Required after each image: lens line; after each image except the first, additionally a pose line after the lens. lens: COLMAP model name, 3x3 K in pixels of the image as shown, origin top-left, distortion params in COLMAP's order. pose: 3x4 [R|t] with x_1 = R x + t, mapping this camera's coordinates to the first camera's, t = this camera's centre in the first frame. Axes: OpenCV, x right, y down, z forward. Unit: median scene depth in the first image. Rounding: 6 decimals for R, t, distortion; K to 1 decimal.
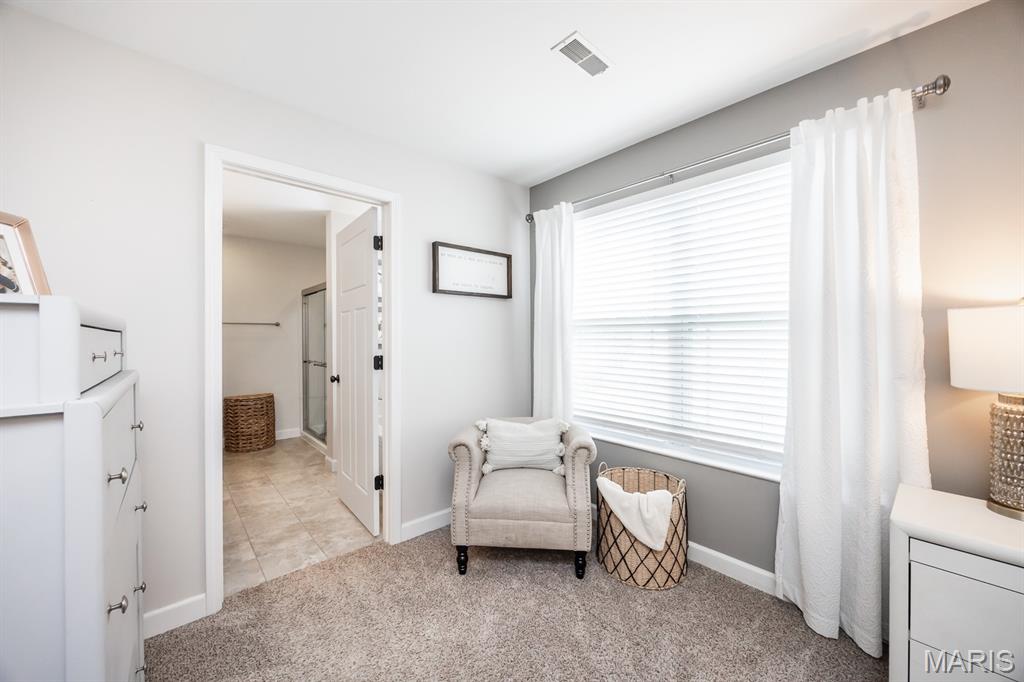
lens RADIAL K [[404.0, 0, 498.9], [0, 404.0, 337.1], [0, 0, 1]] dist [-0.001327, -0.000406]
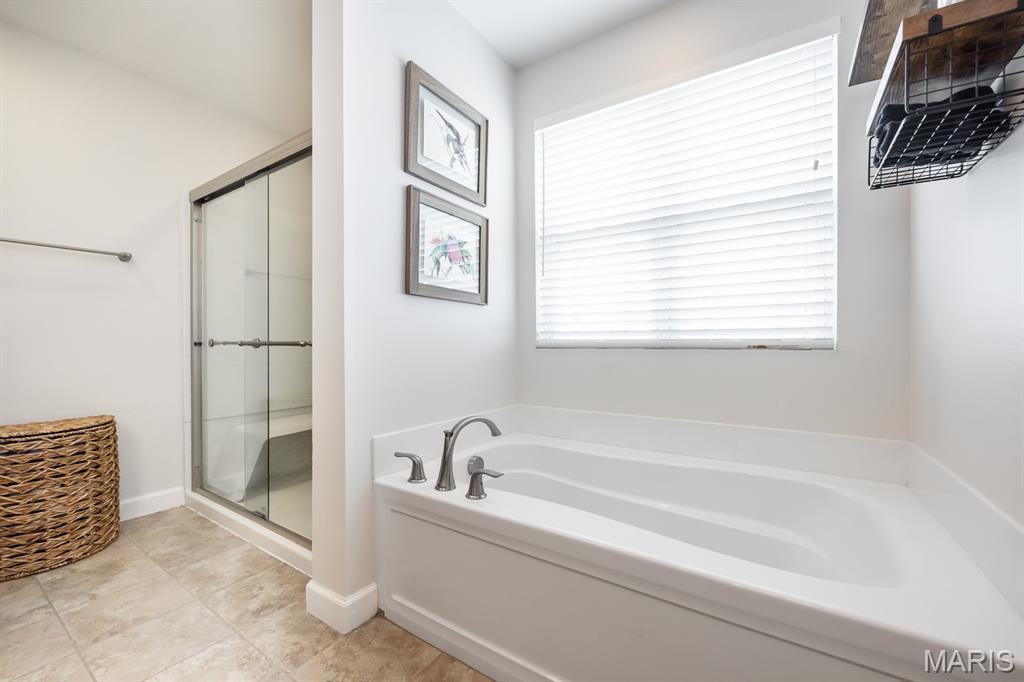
lens RADIAL K [[392.4, 0, 512.0], [0, 392.4, 341.0], [0, 0, 1]] dist [-0.000857, -0.000269]
pose [[0.950558, 0.004936, 0.310509, -0.394492], [-0.004075, 0.999986, -0.003422, 0.083561], [-0.310521, 0.001987, 0.950564, 0.653713]]
